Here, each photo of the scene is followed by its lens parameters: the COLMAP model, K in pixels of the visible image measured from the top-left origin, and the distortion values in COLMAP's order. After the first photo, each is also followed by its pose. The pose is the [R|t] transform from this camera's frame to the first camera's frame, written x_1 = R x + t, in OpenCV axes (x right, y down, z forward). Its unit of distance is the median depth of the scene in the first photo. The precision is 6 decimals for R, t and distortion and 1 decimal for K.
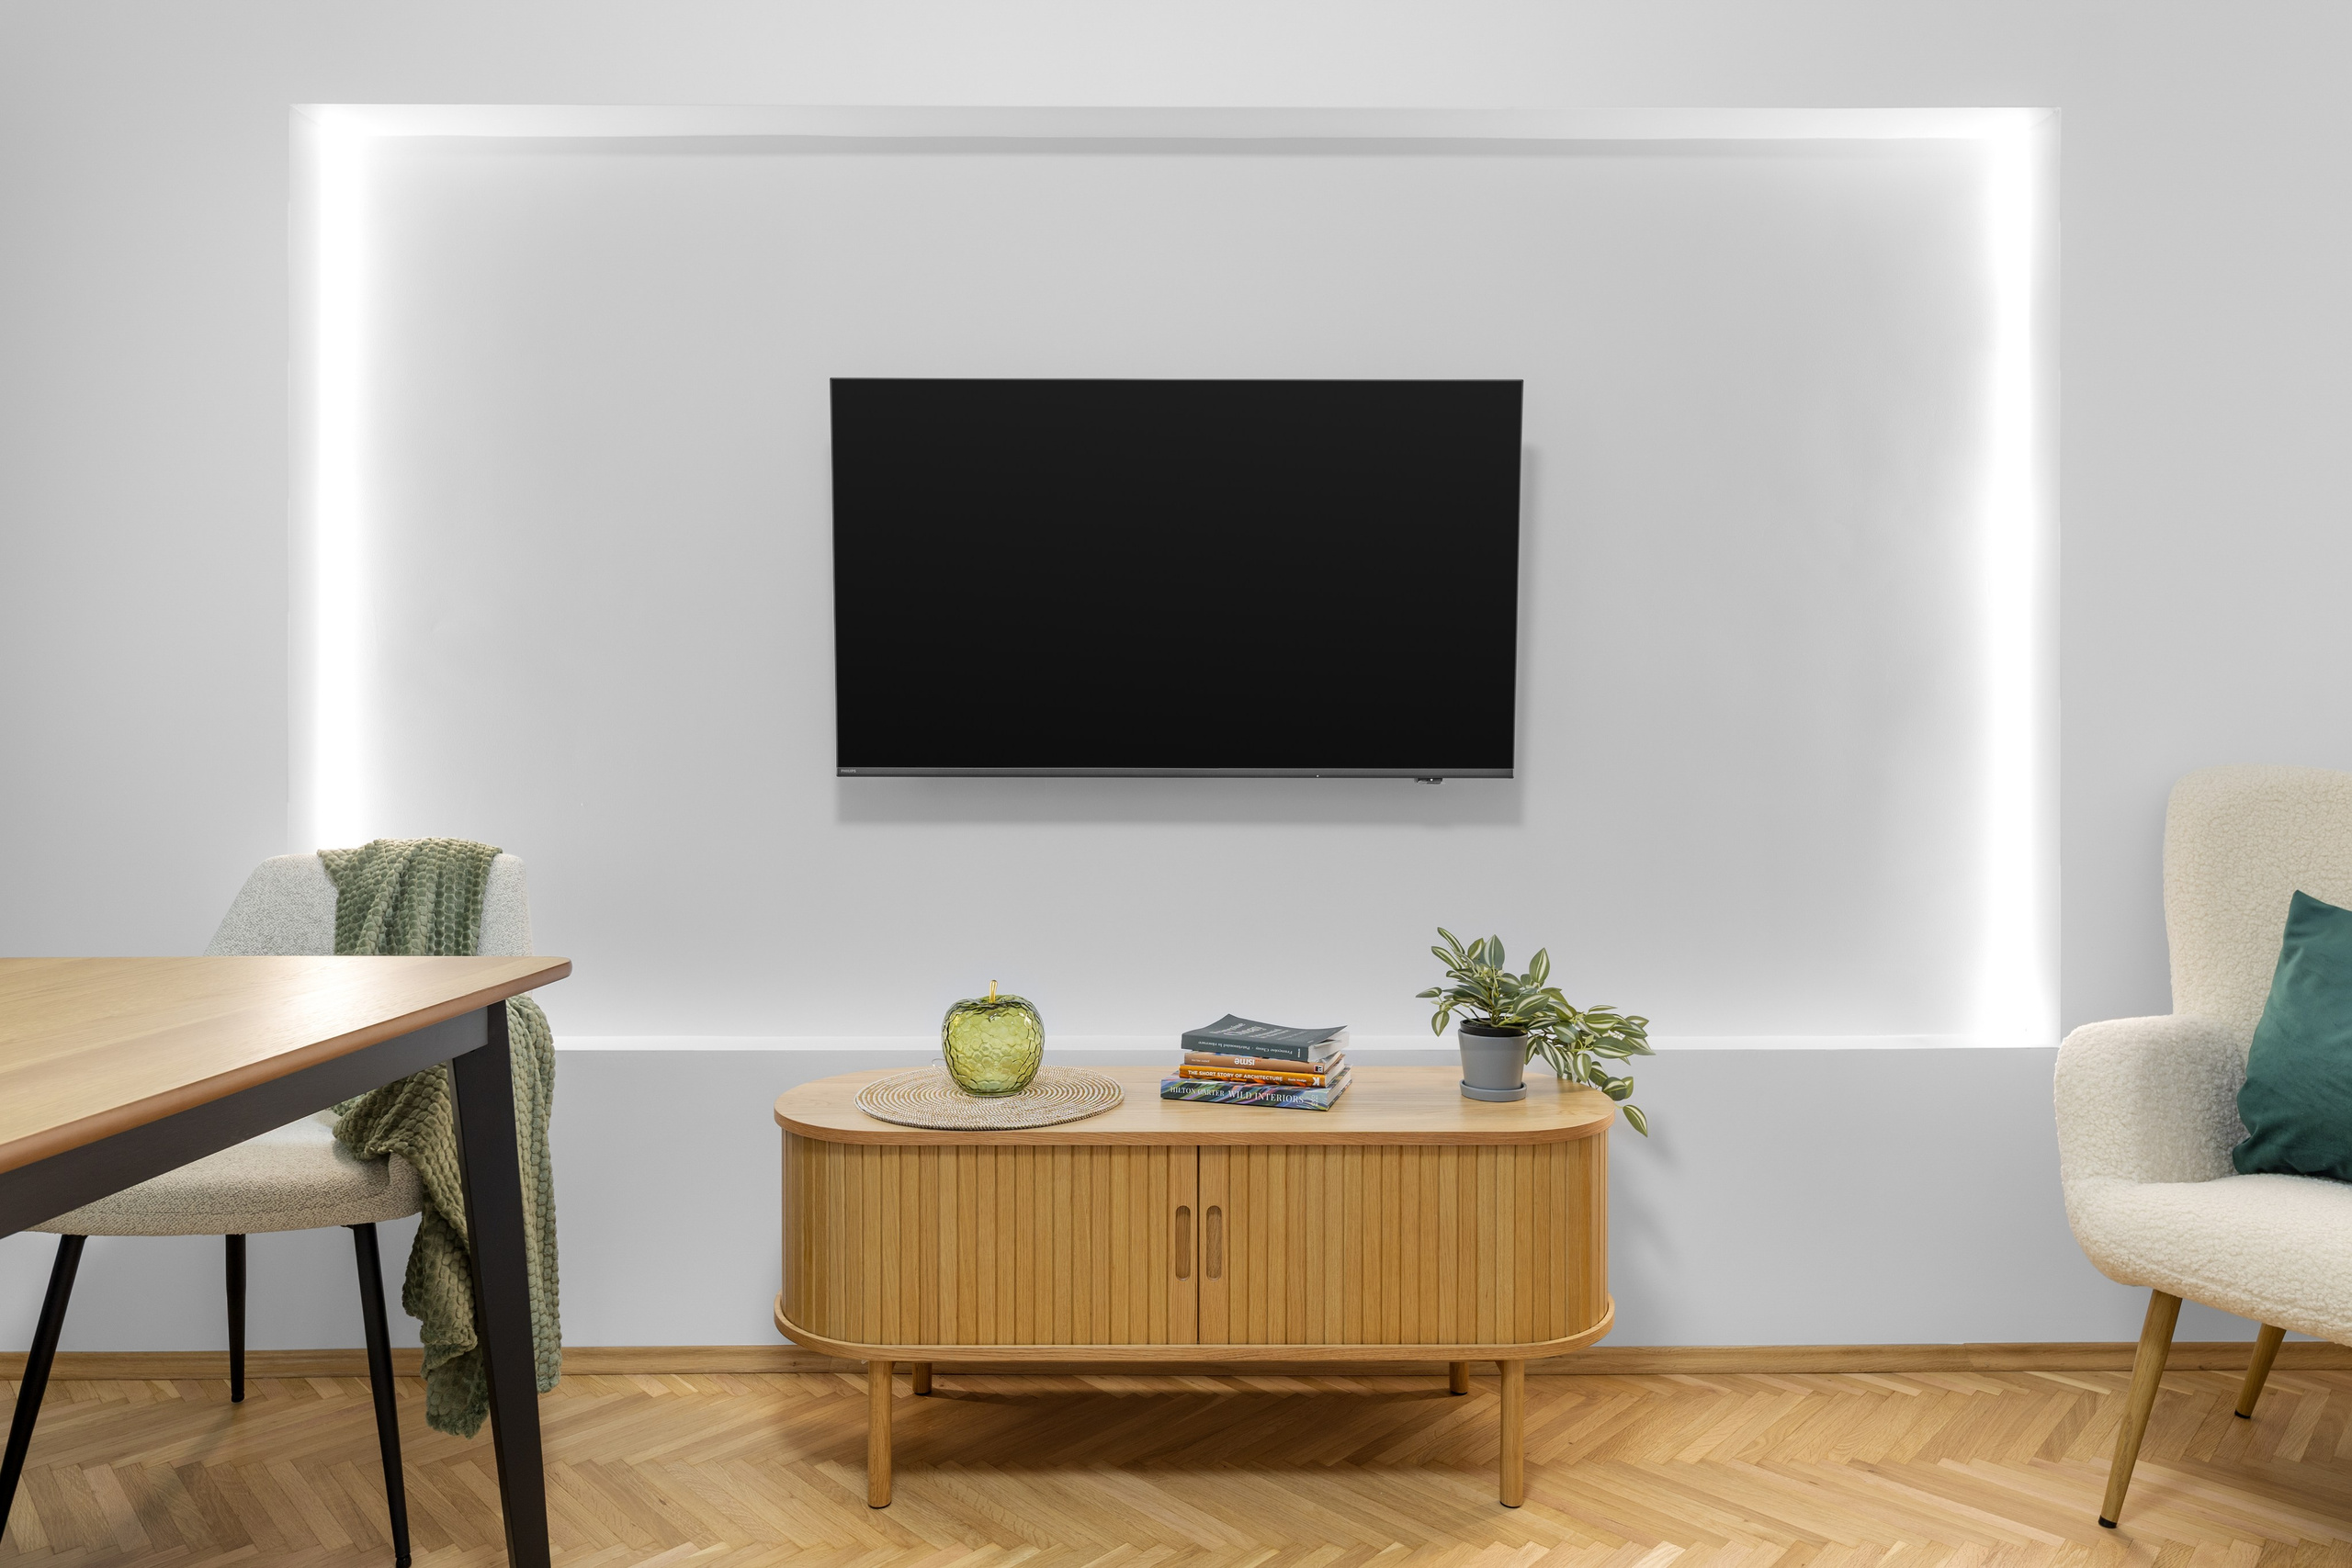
lens RADIAL K [[1424.9, 0, 1182.3], [0, 1424.9, 759.6], [0, 0, 1]] dist [-0.002755, -0.000159]
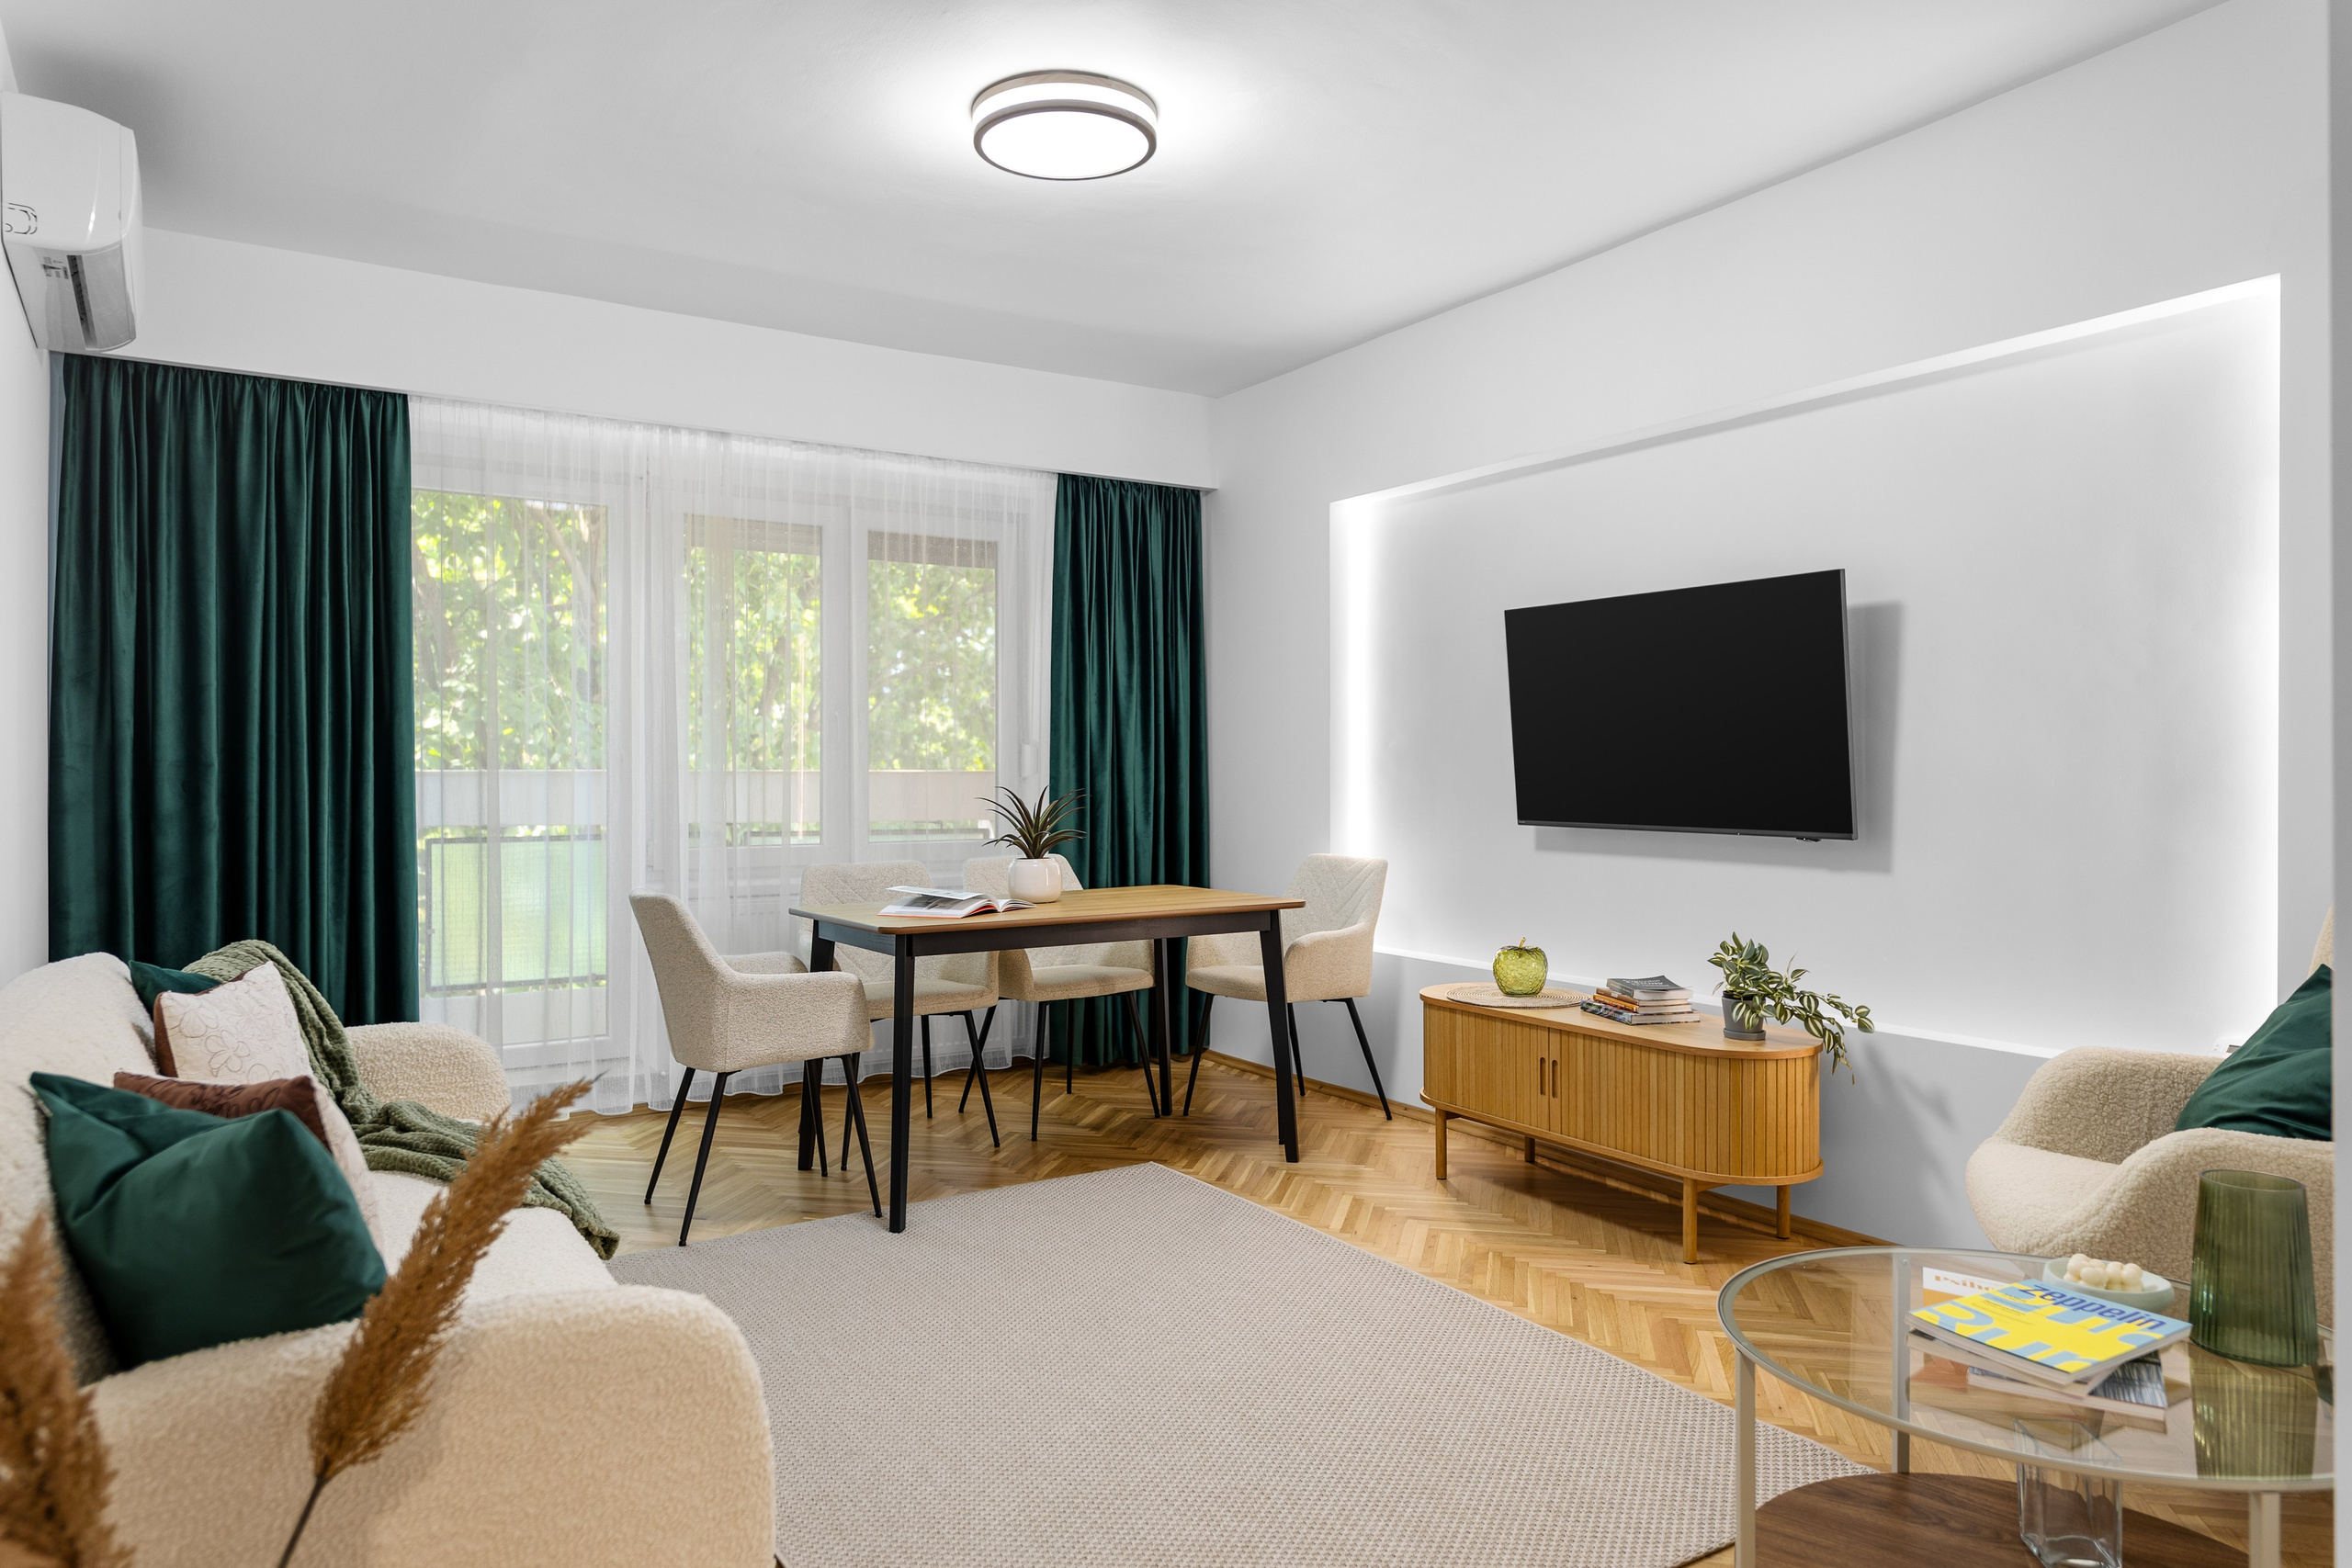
lens RADIAL K [[1595.0, 0, 1152.9], [0, 1595.0, 772.0], [0, 0, 1]] dist [0.027867, 0.004390]
pose [[0.502513, -0.000342, -0.864570, 1.492748], [0.008162, 0.999957, 0.004349, -0.080224], [0.864531, -0.009242, 0.502494, -0.502111]]
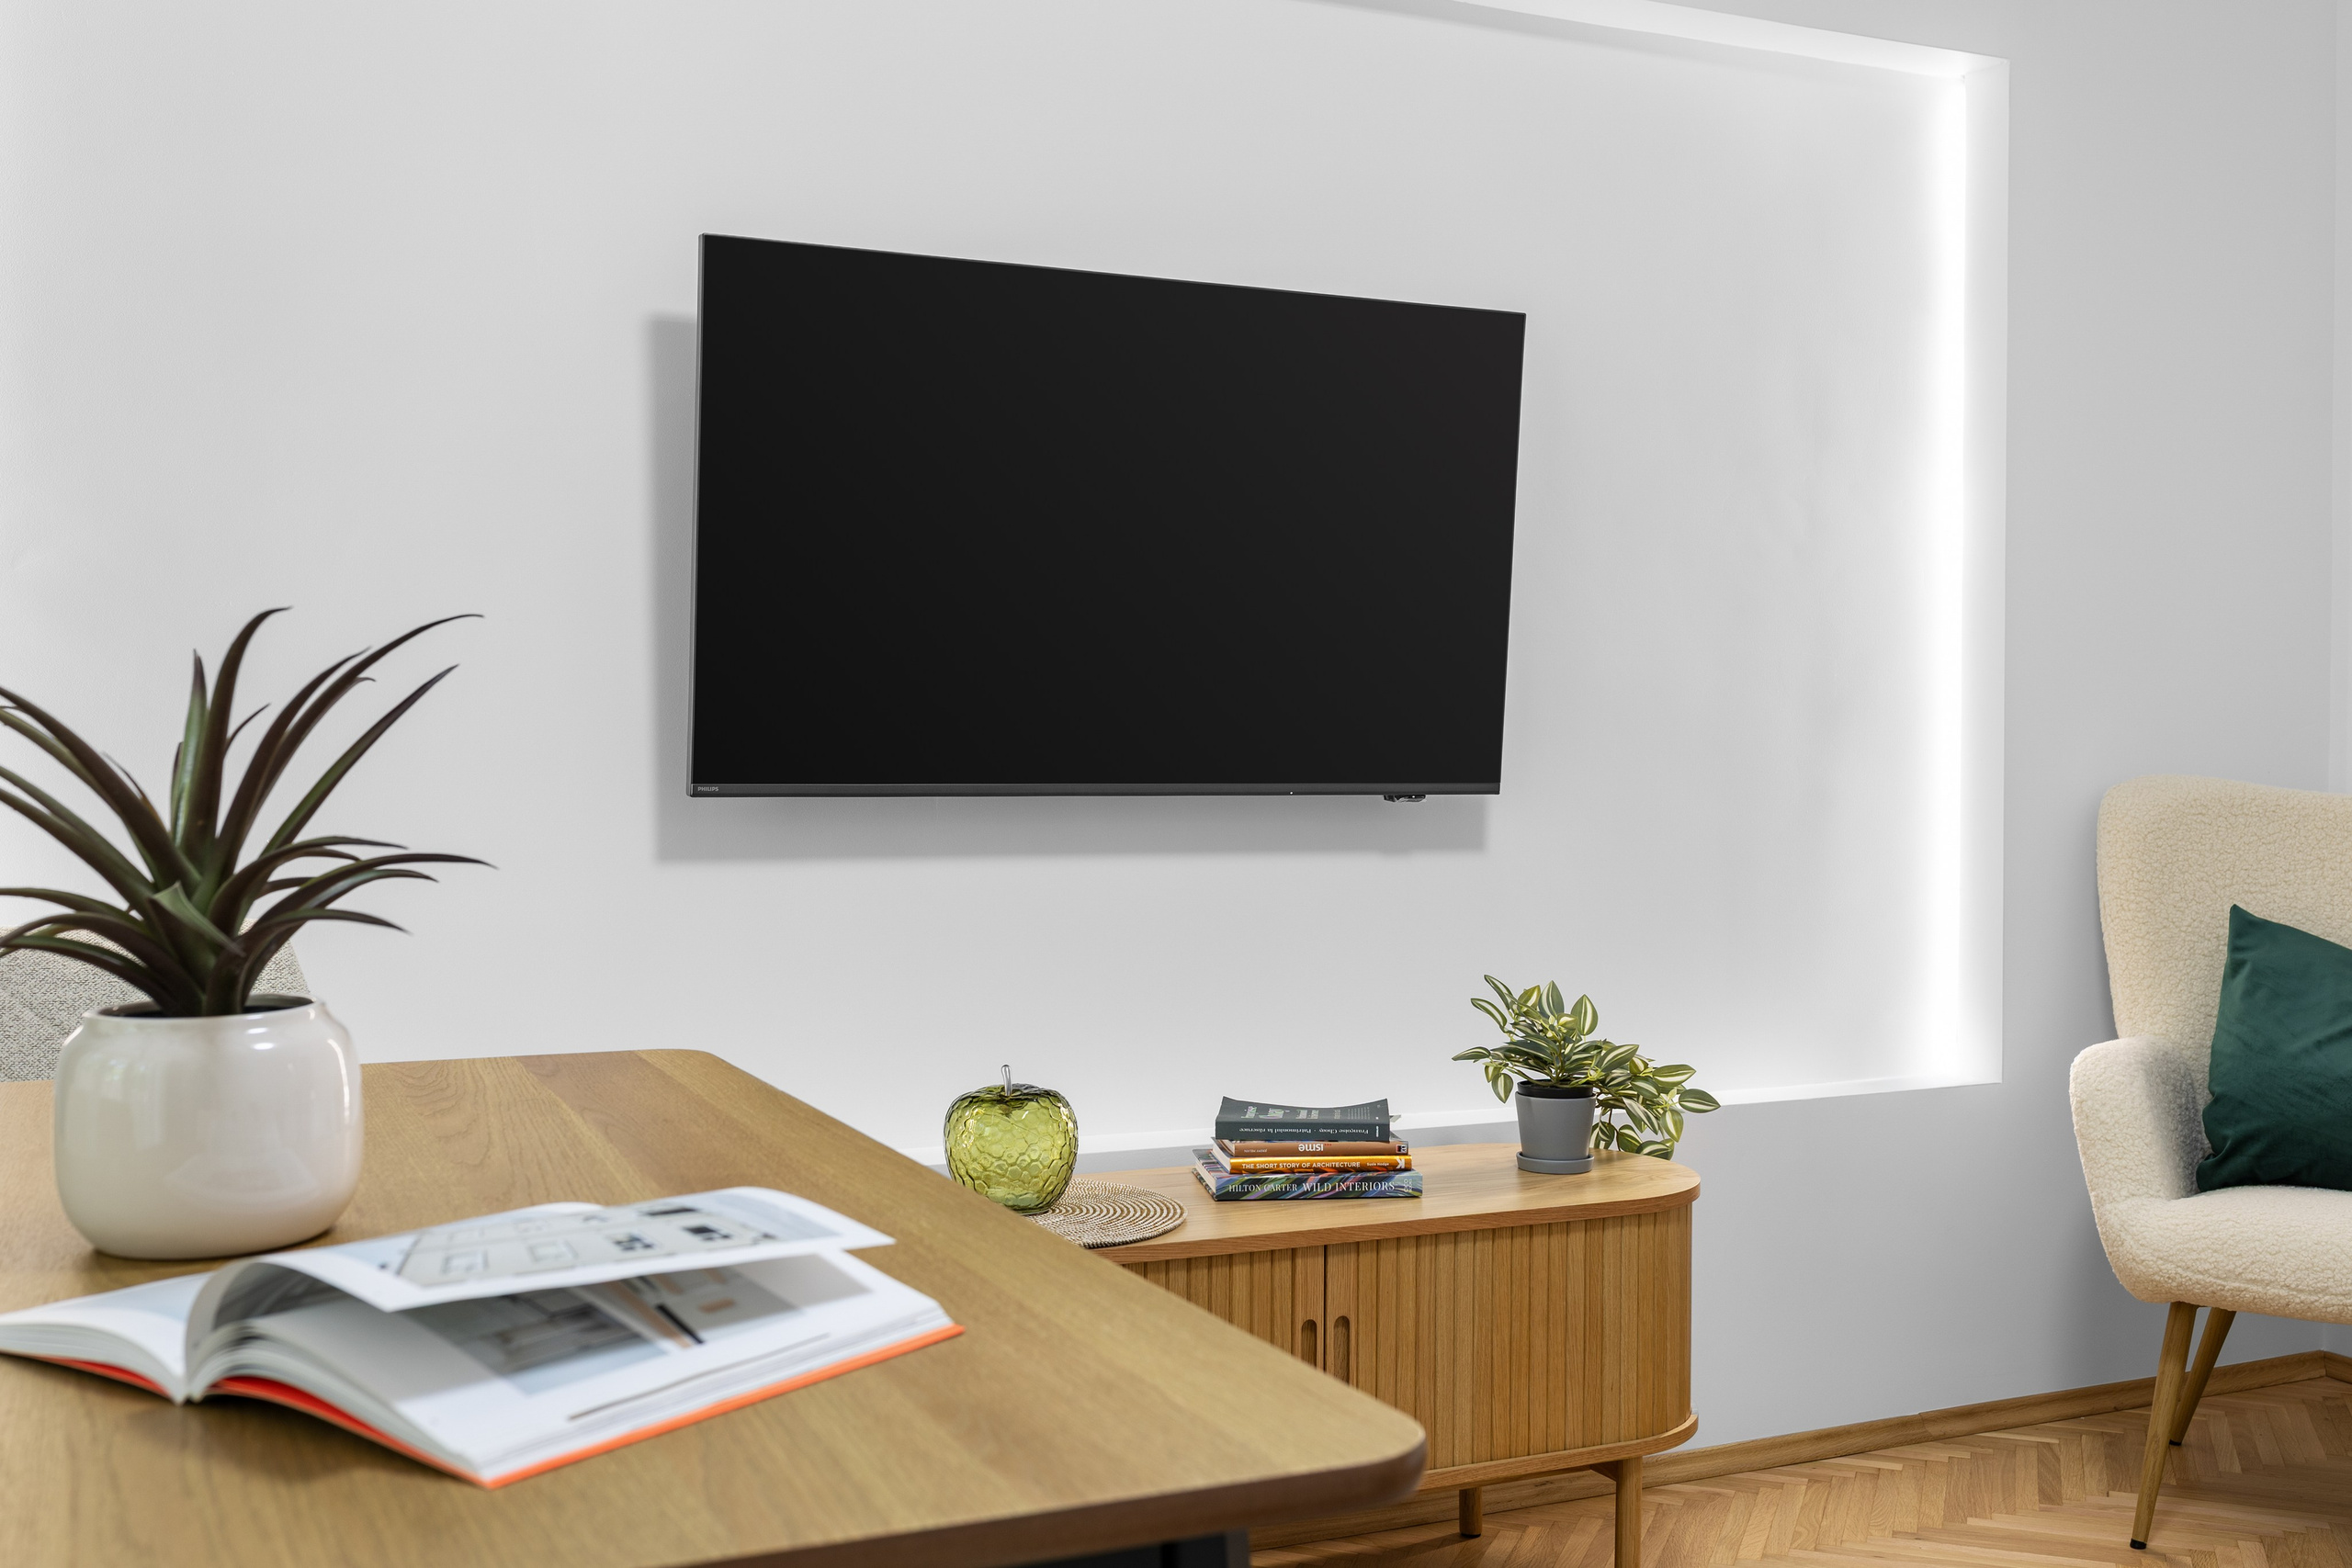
lens RADIAL K [[2257.2, 0, 1202.0], [0, 2257.2, 807.9], [0, 0, 1]] dist [-0.011801, 0.000000]
pose [[0.911868, -0.007162, 0.410422, -0.543079], [-0.001528, 0.999782, 0.020841, -0.007269], [-0.410482, -0.019631, 0.911657, -0.140013]]
